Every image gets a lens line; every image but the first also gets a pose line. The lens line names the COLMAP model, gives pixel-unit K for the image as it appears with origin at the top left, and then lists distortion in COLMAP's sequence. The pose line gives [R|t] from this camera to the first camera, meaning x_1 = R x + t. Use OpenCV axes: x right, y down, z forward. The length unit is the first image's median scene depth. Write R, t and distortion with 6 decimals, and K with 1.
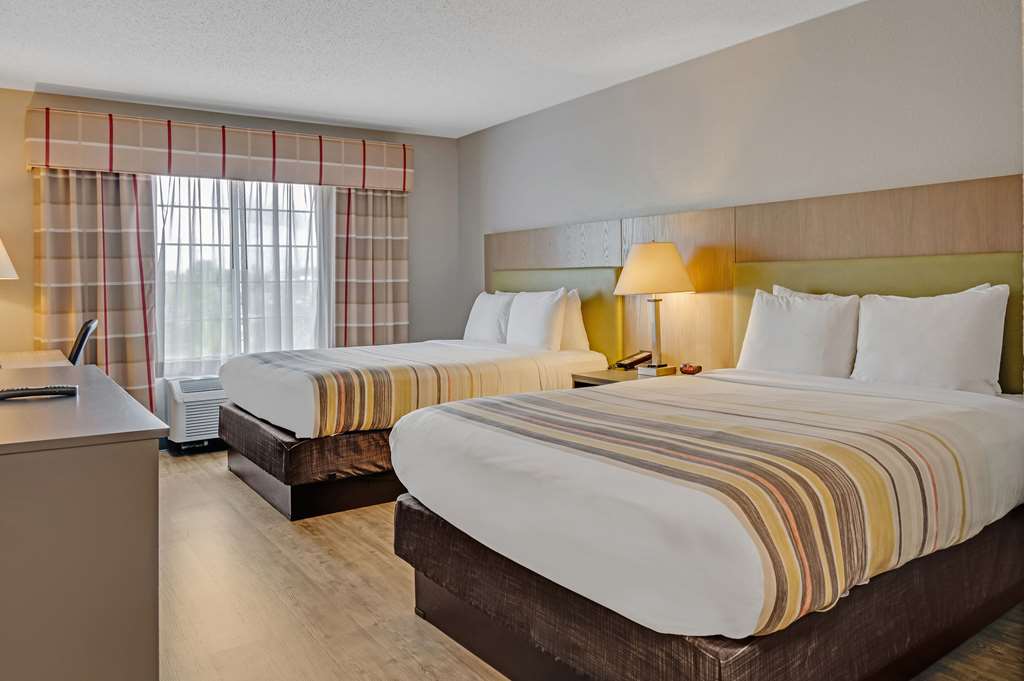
lens RADIAL K [[722.8, 0, 510.7], [0, 722.8, 260.1], [0, 0, 1]] dist [-0.003307, -0.001176]
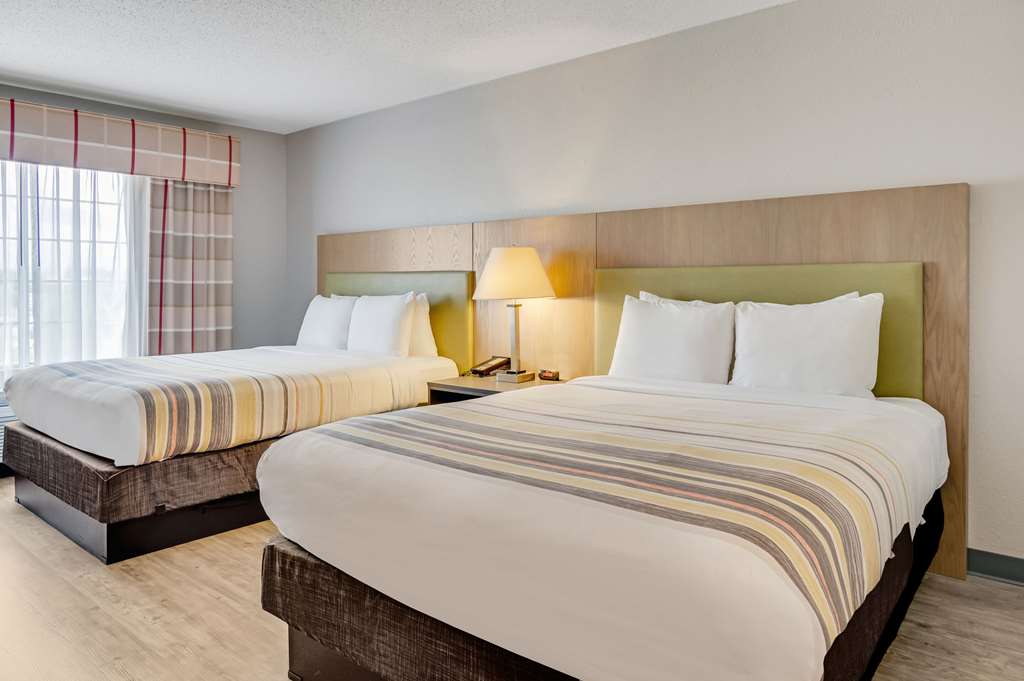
lens RADIAL K [[681.1, 0, 479.8], [0, 681.1, 271.6], [0, 0, 1]] dist [-0.001215, -0.000272]
pose [[0.970310, 0.018287, 0.241174, -0.067204], [-0.020162, 0.999783, 0.005308, 0.005290], [-0.241025, -0.010013, 0.970467, 0.107431]]
